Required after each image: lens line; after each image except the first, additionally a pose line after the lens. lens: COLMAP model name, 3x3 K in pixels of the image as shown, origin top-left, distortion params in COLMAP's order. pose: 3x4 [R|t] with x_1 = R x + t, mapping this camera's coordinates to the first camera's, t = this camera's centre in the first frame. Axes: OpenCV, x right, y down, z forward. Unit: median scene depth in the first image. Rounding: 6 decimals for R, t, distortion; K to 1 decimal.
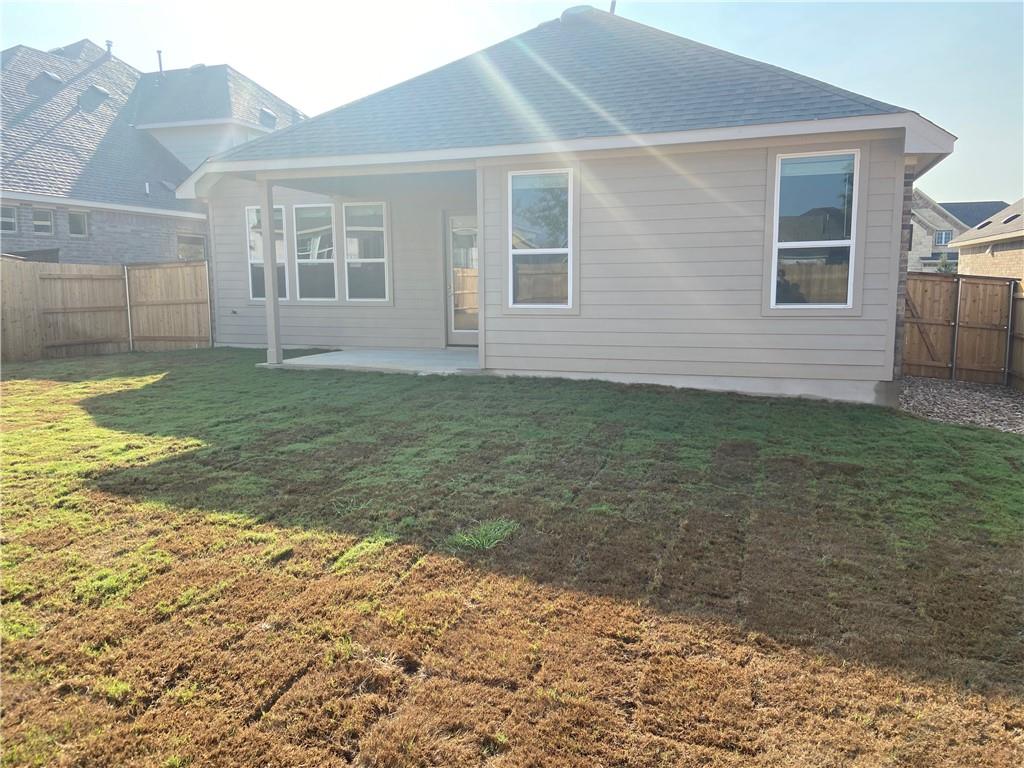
lens RADIAL K [[770.5, 0, 512.0], [0, 770.5, 384.0], [0, 0, 1]] dist [0.010039, -0.010368]
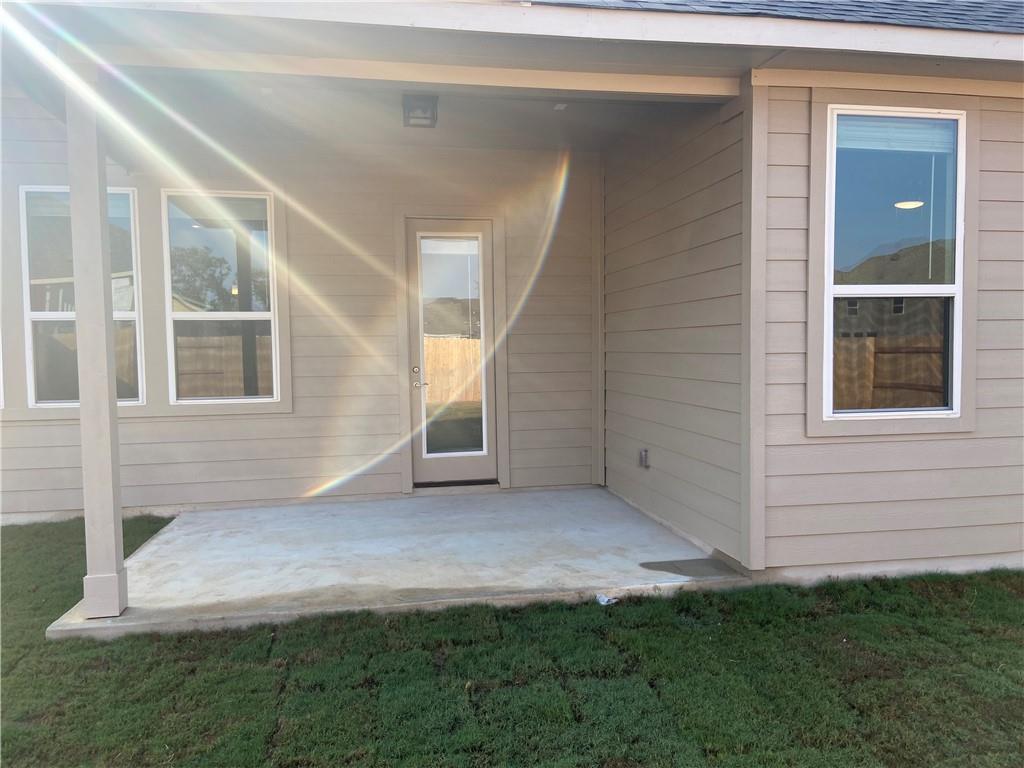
lens RADIAL K [[770.5, 0, 512.0], [0, 770.5, 384.0], [0, 0, 1]] dist [0.010039, -0.010368]
pose [[0.876876, -0.028983, 0.479842, -0.360059], [0.072891, 0.994655, -0.073126, -0.101520], [-0.475158, 0.099099, 0.874302, 0.715060]]
